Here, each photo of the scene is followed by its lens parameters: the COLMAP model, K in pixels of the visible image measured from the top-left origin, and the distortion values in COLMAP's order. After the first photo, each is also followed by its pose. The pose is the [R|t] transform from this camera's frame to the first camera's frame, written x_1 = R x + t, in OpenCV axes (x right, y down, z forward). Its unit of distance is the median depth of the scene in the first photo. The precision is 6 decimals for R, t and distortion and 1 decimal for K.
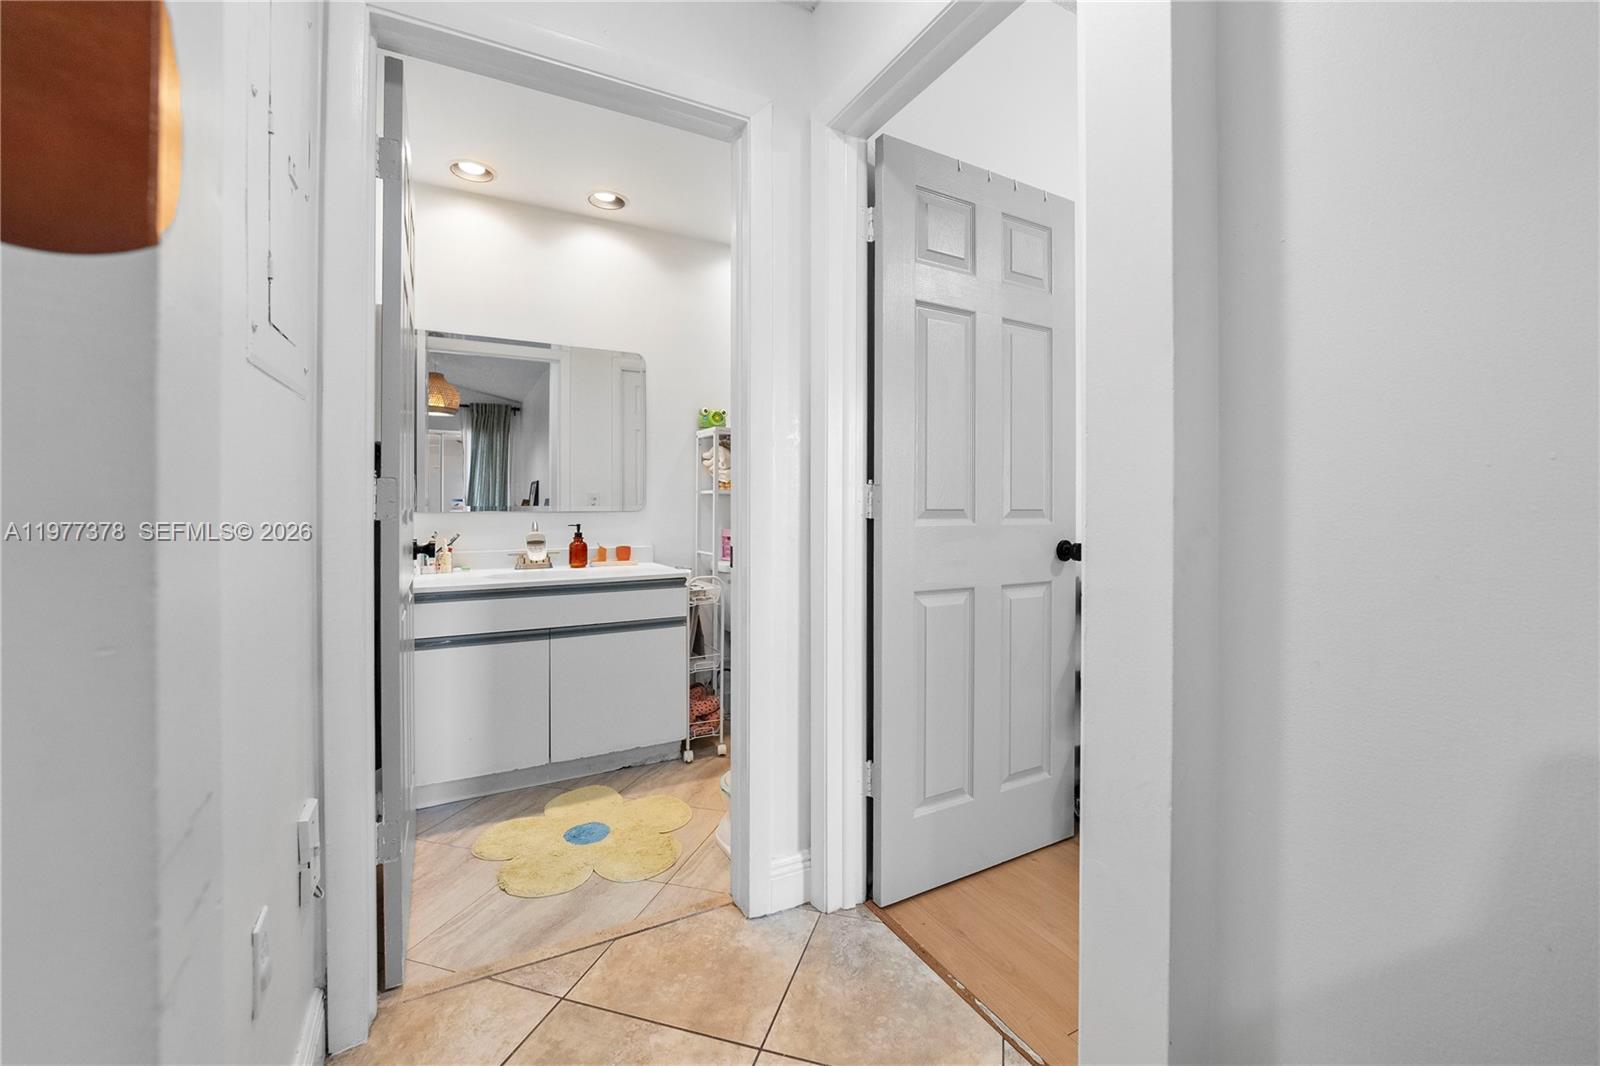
lens RADIAL K [[651.8, 0, 798.1], [0, 651.8, 514.9], [0, 0, 1]] dist [-0.018078, 0.002924]
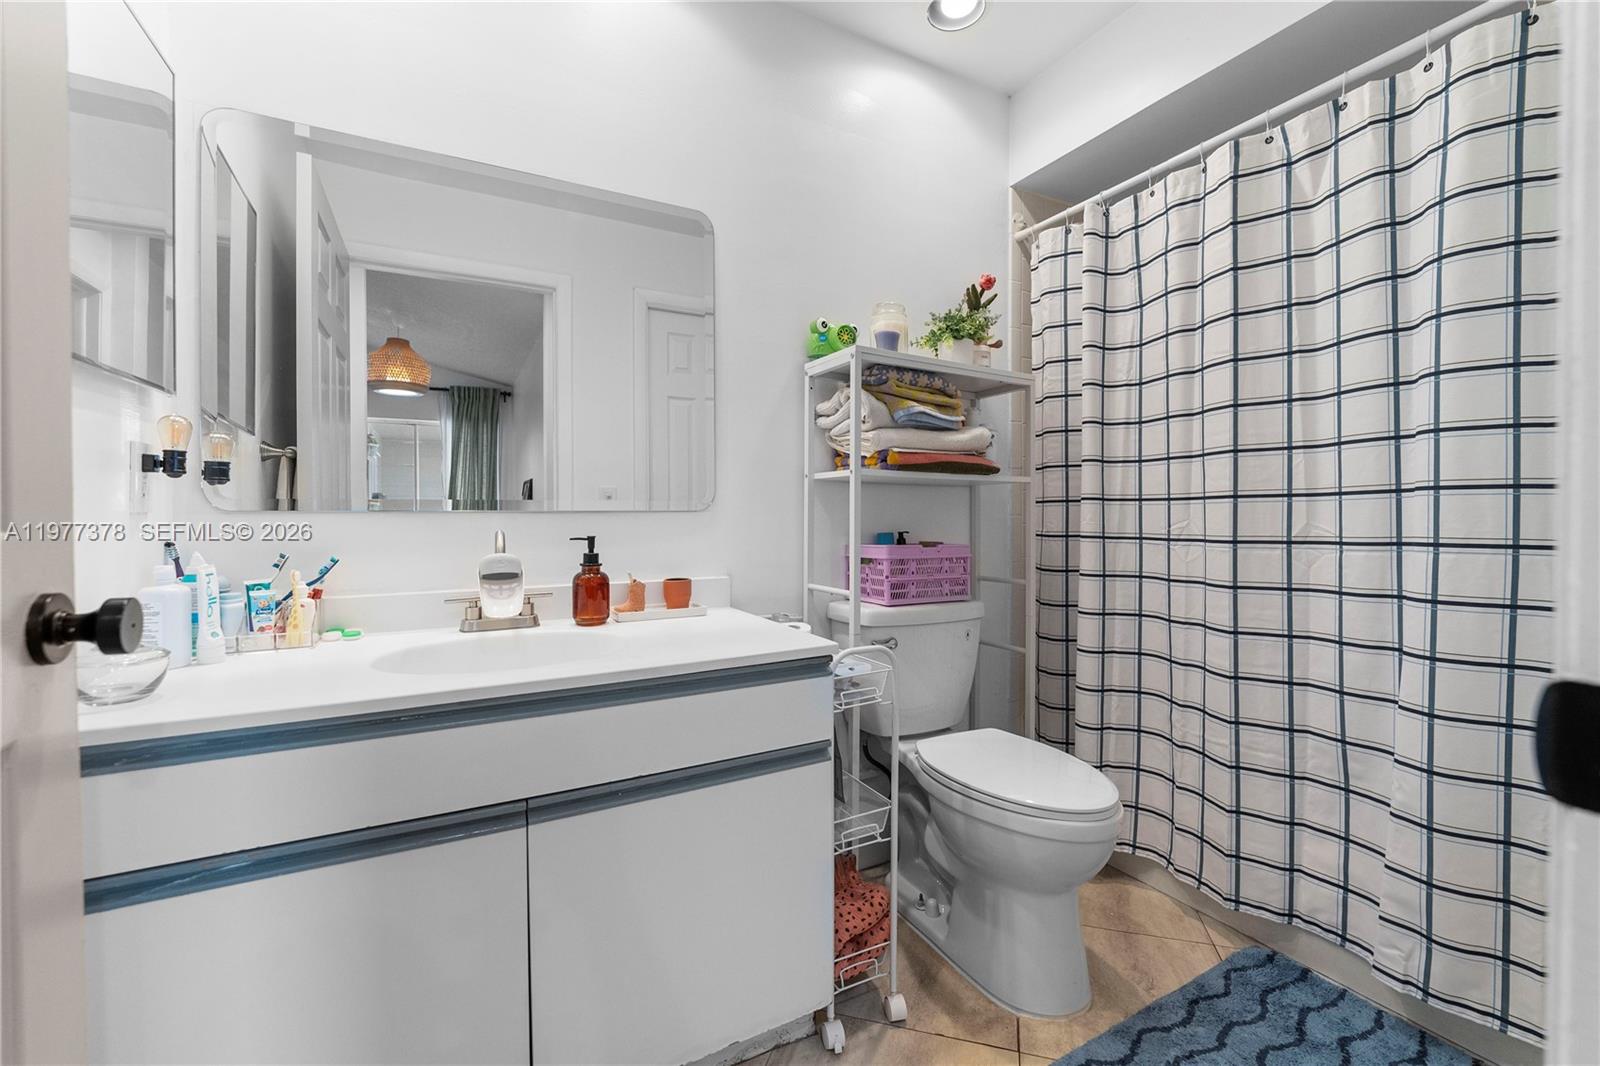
lens RADIAL K [[653.7, 0, 797.1], [0, 653.7, 532.7], [0, 0, 1]] dist [-0.019487, 0.000218]
pose [[0.999982, -0.002595, -0.005359, -0.177835], [0.002675, 0.999886, 0.014883, 0.004581], [0.005320, -0.014897, 0.999875, 0.503861]]
